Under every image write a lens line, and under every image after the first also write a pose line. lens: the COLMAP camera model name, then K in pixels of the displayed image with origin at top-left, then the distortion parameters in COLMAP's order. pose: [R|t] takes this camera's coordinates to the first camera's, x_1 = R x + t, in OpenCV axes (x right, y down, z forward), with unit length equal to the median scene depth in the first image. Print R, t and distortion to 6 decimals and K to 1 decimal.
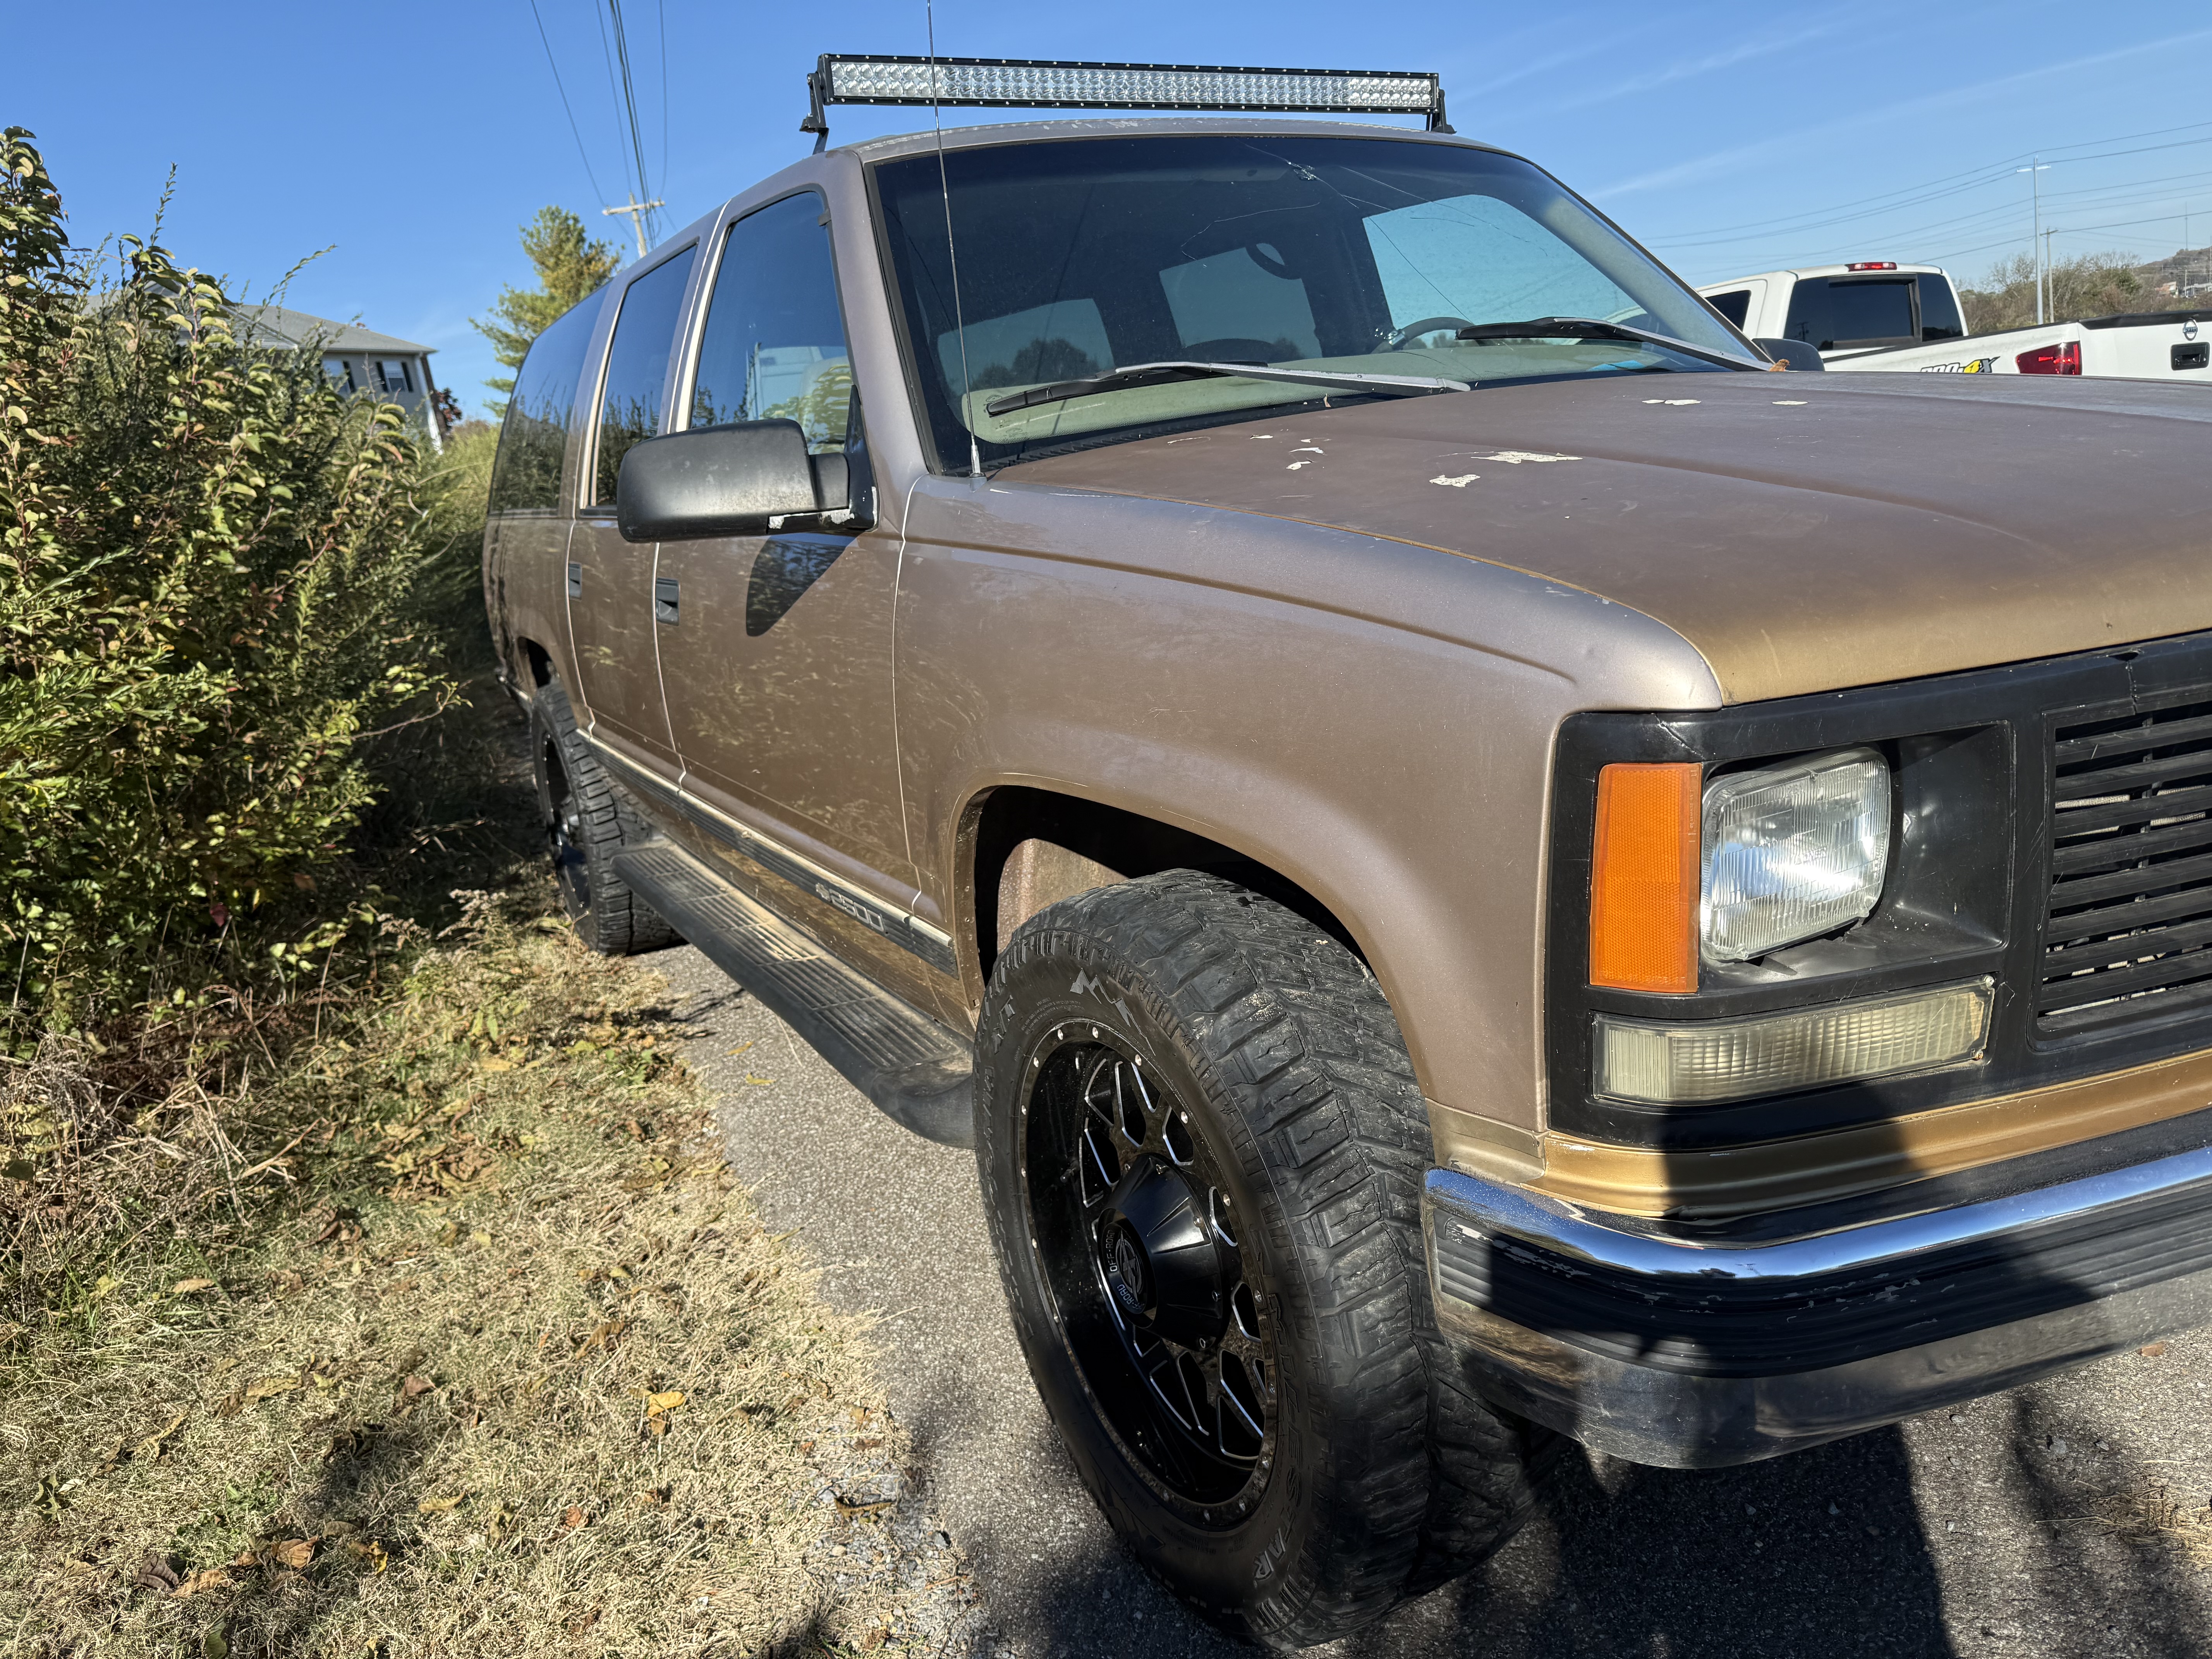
lens RADIAL K [[1576.6, 0, 1106.0], [0, 1576.6, 829.5], [0, 0, 1]] dist [-0.009924, -0.005666]
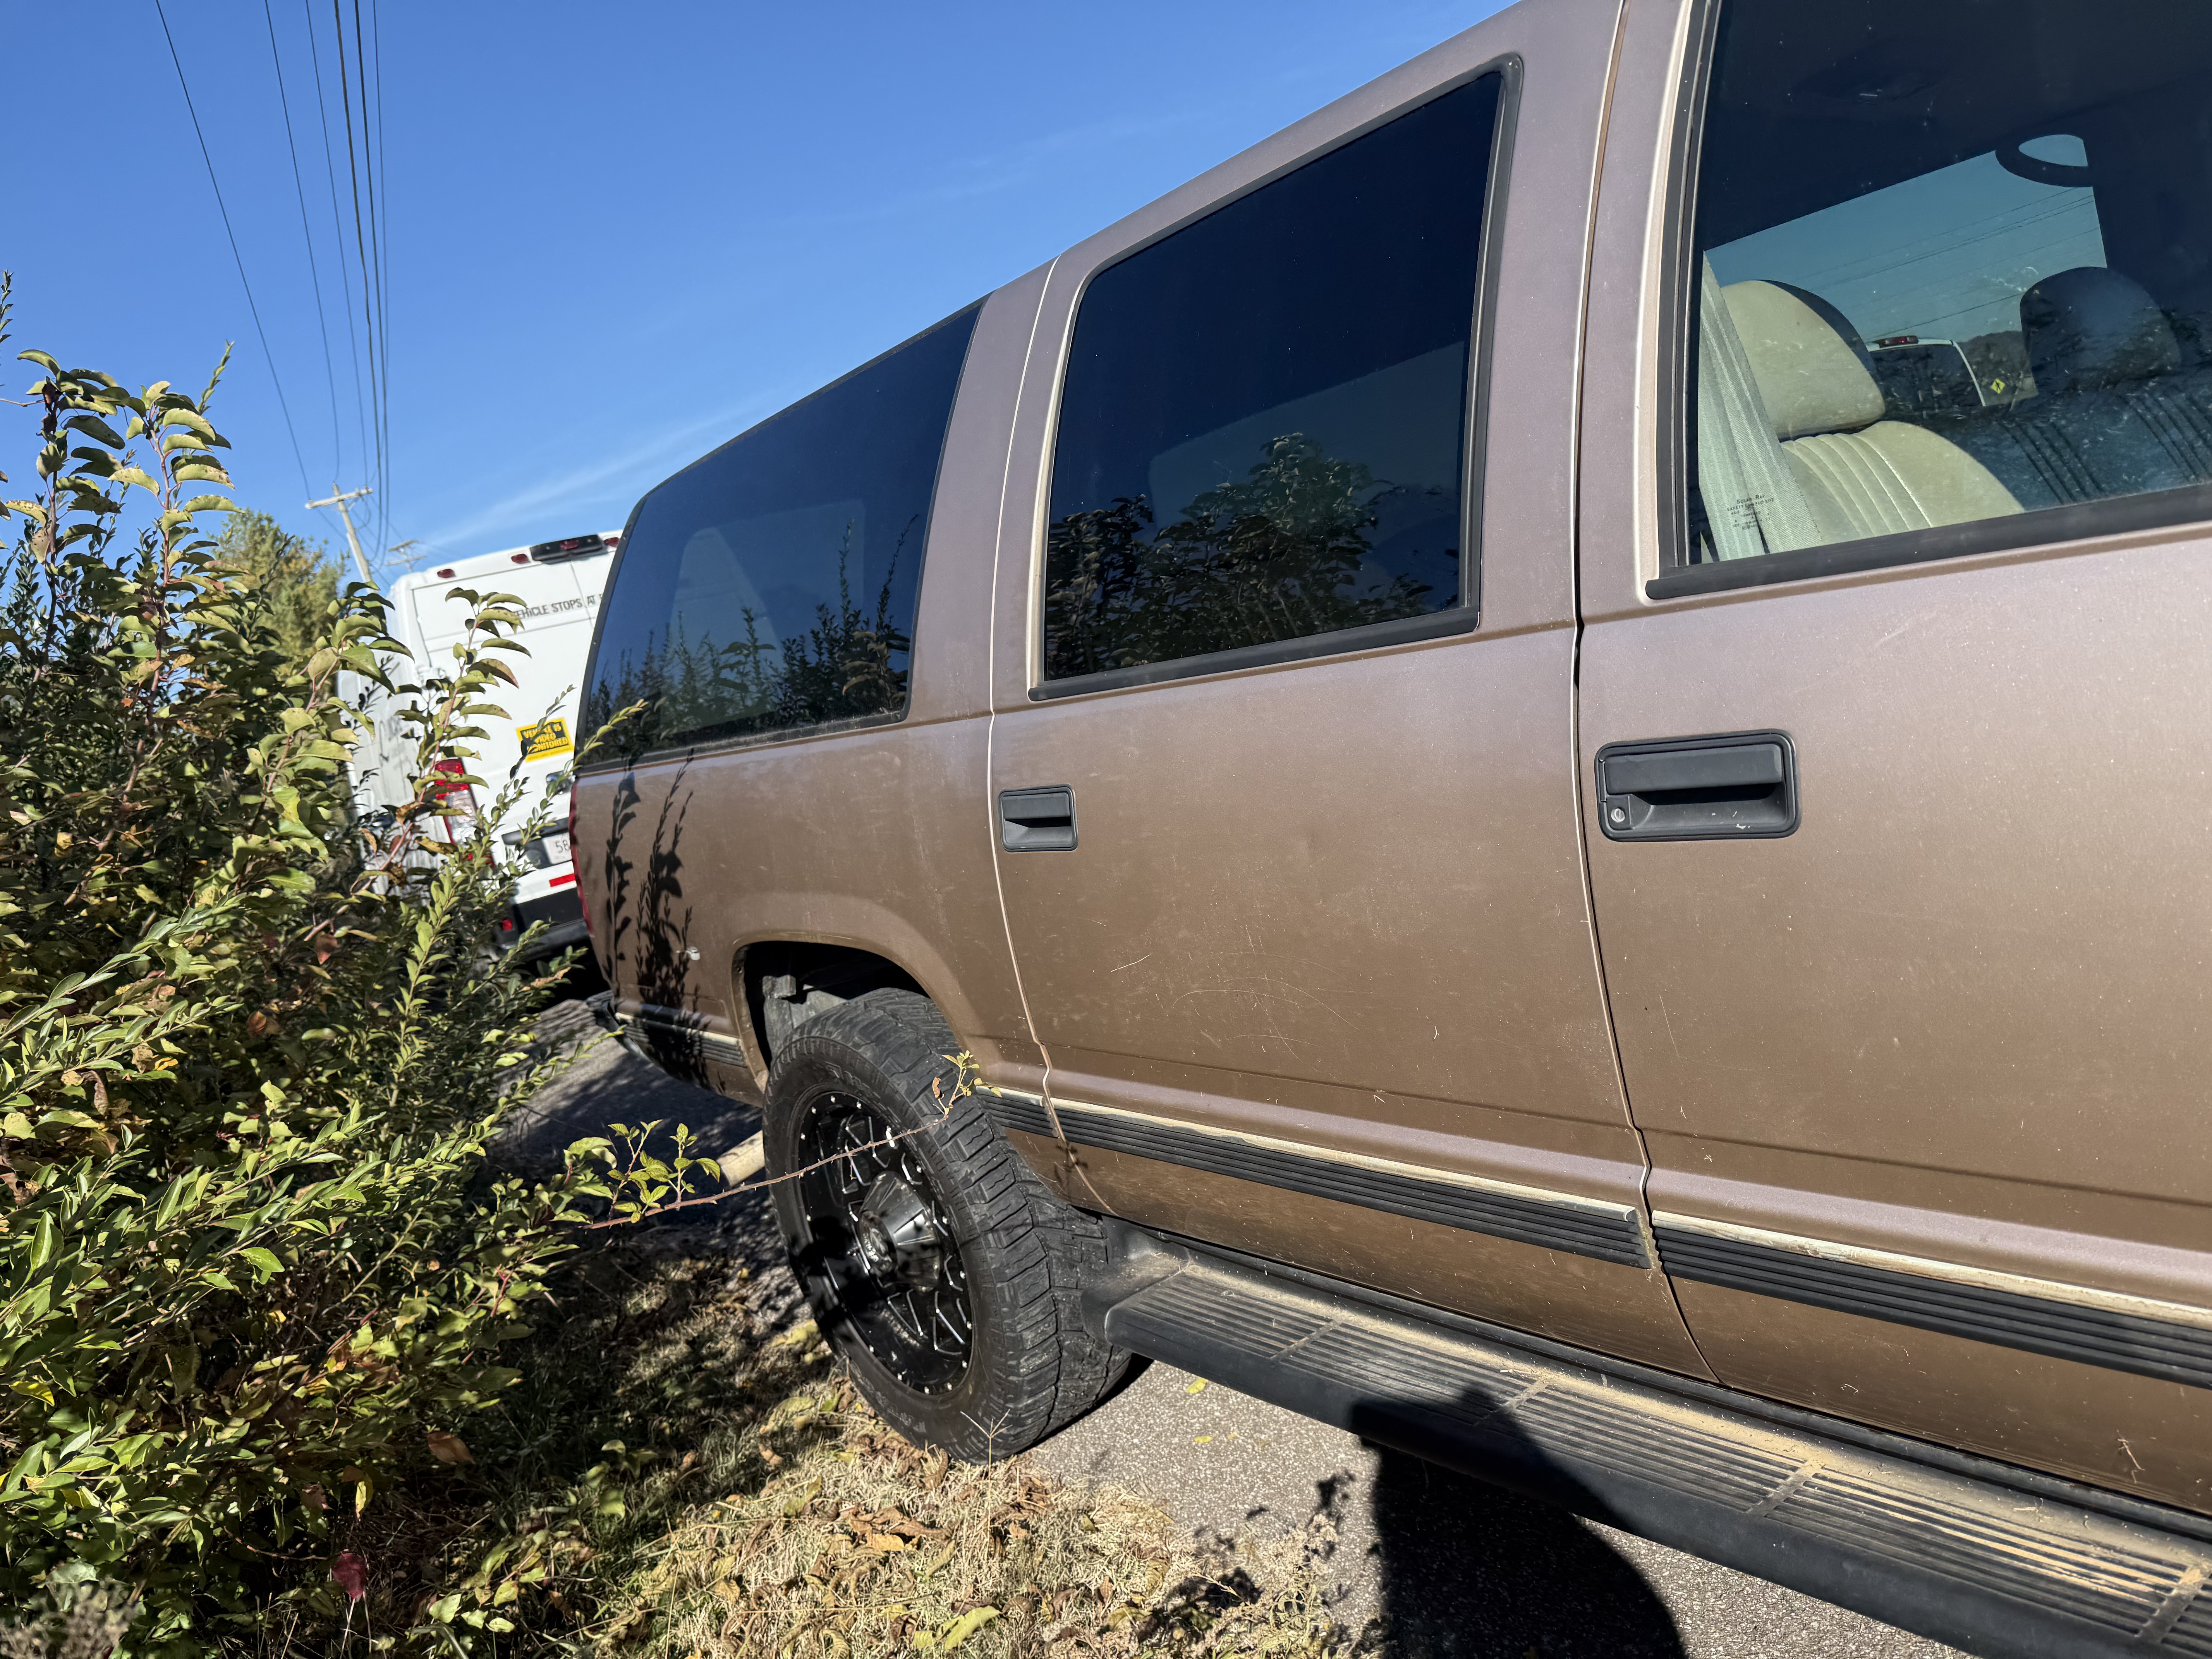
lens RADIAL K [[1540.1, 0, 1106.0], [0, 1540.1, 829.5], [0, 0, 1]] dist [0.007714, 0.002209]
pose [[0.975768, -0.142022, 0.166454, -0.346278], [0.162977, 0.979330, -0.119800, -0.076172], [-0.145999, 0.144025, 0.978745, 0.408959]]
